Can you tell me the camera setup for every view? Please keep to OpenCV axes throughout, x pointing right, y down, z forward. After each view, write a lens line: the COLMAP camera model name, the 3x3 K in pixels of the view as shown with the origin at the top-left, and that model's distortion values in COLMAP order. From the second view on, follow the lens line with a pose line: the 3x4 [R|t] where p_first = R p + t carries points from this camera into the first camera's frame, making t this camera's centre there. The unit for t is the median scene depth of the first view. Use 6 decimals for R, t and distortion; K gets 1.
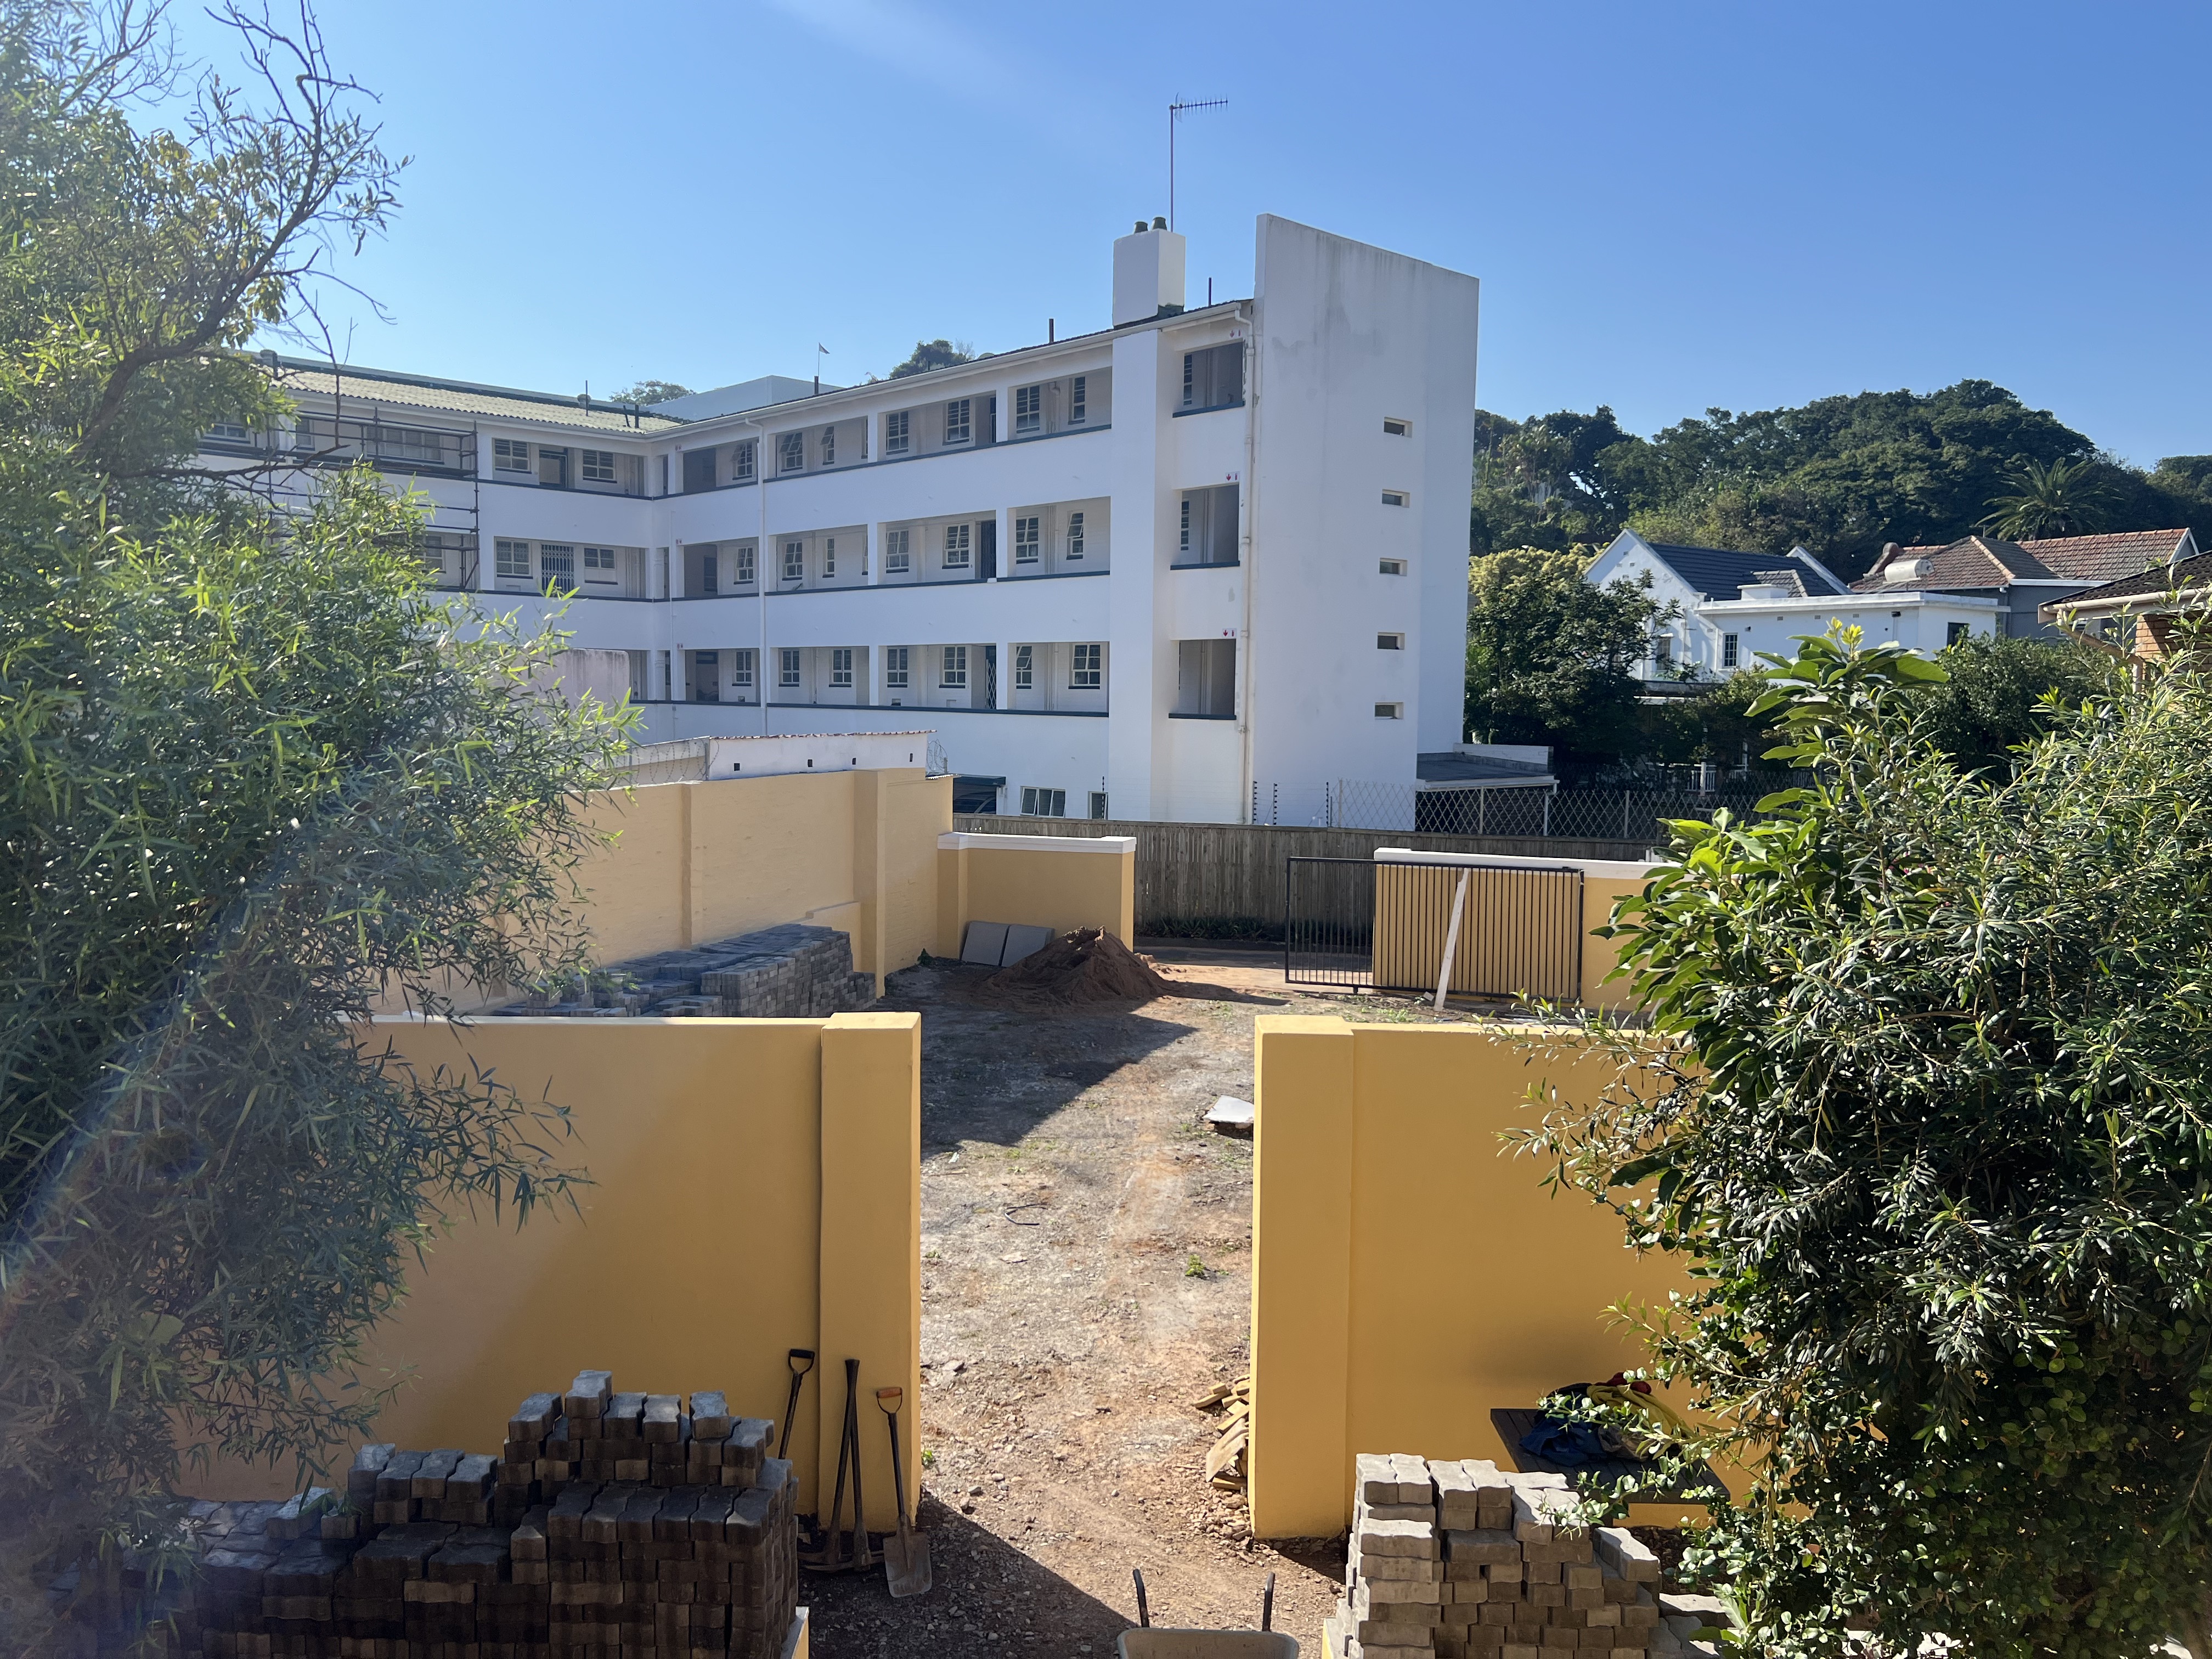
lens RADIAL K [[1675.7, 0, 1105.3], [0, 1675.7, 826.7], [0, 0, 1]] dist [0.000489, 0.000005]
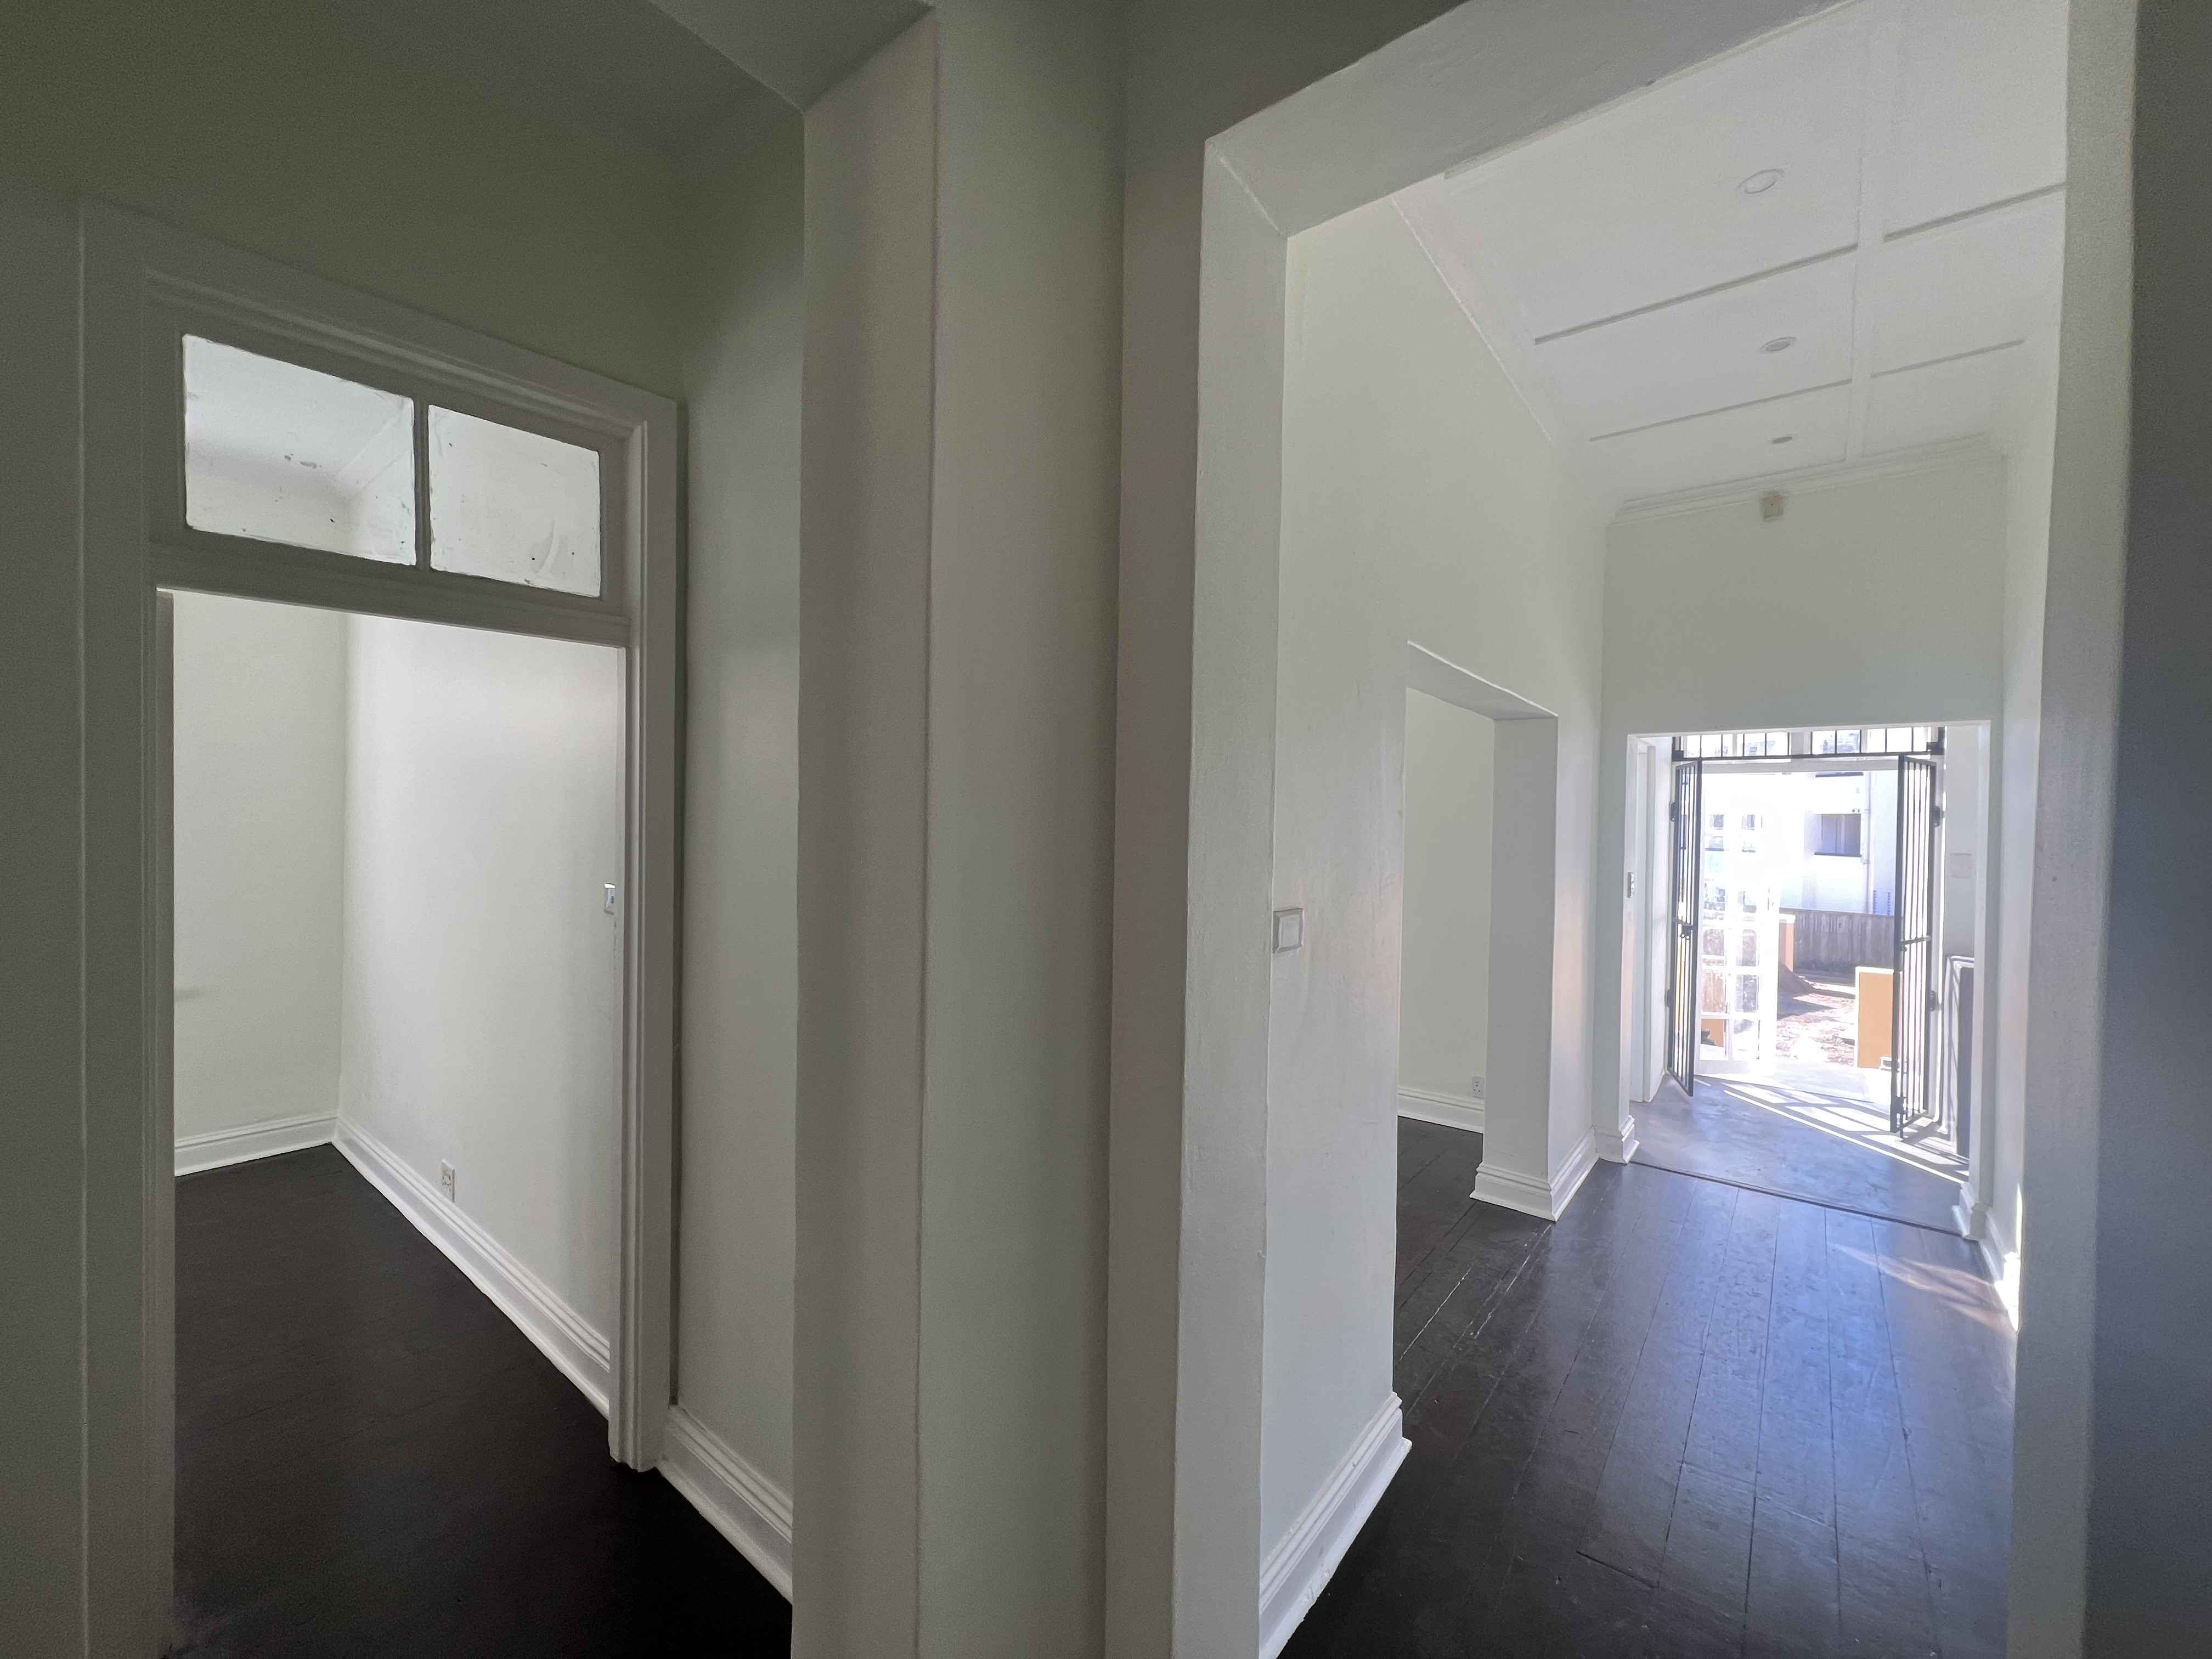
lens RADIAL K [[884.4, 0, 1114.5], [0, 884.4, 829.3], [0, 0, 1]] dist [-0.000123, 0.000013]
pose [[0.808531, 0.006449, -0.588418, -0.014961], [-0.050420, 0.997022, -0.058353, 0.004669], [0.586289, 0.076848, 0.806449, -0.284750]]
